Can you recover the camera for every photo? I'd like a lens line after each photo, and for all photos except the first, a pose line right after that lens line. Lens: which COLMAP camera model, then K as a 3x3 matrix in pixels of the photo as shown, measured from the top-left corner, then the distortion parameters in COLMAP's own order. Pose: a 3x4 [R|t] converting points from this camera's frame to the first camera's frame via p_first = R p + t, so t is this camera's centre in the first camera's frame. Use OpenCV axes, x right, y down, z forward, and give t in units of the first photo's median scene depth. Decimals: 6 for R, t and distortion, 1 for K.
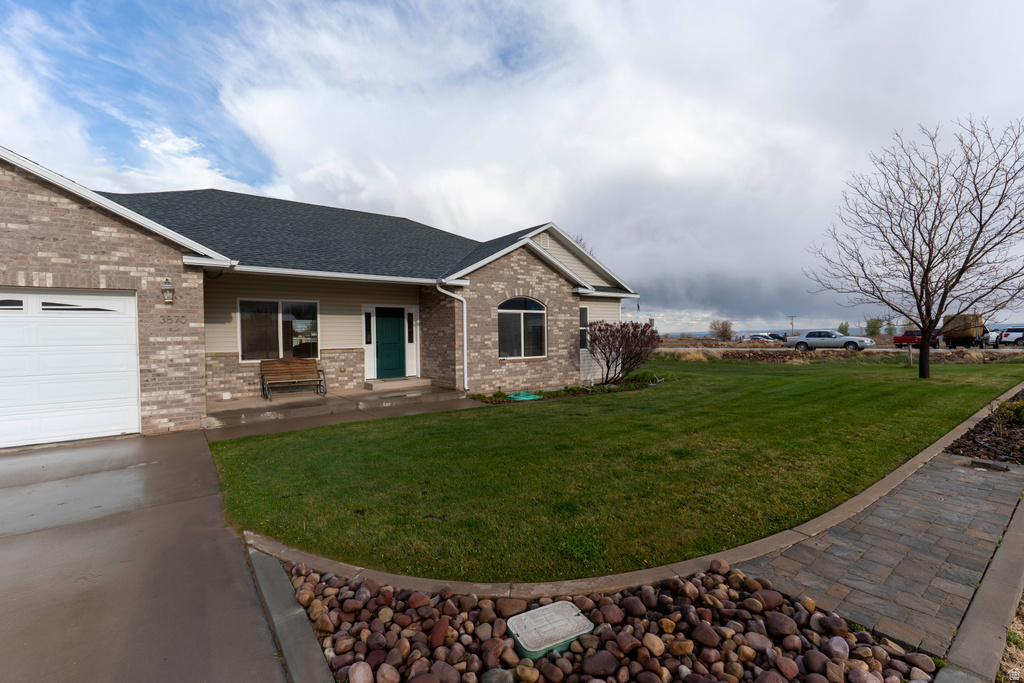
lens RADIAL K [[467.9, 0, 513.3], [0, 467.9, 327.4], [0, 0, 1]] dist [-0.000517, 0.000038]
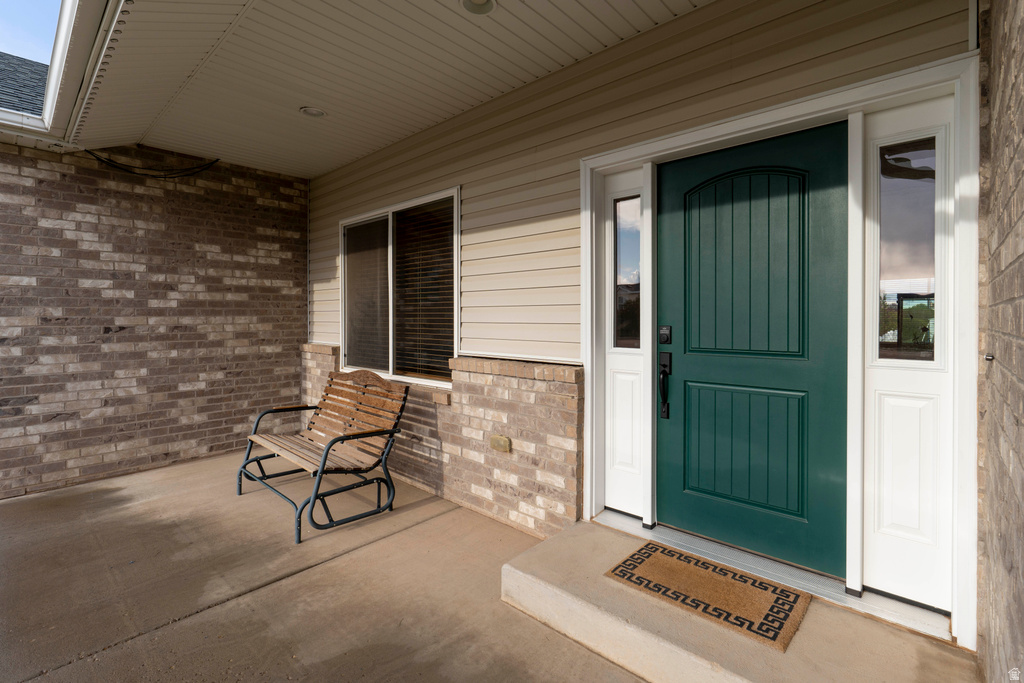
lens RADIAL K [[467.9, 0, 513.3], [0, 467.9, 327.4], [0, 0, 1]] dist [-0.000517, 0.000038]
pose [[0.169470, 0.023171, -0.985263, -0.108564], [0.002860, 0.999708, 0.024003, 0.020878], [0.985531, -0.006886, 0.169354, 0.901862]]
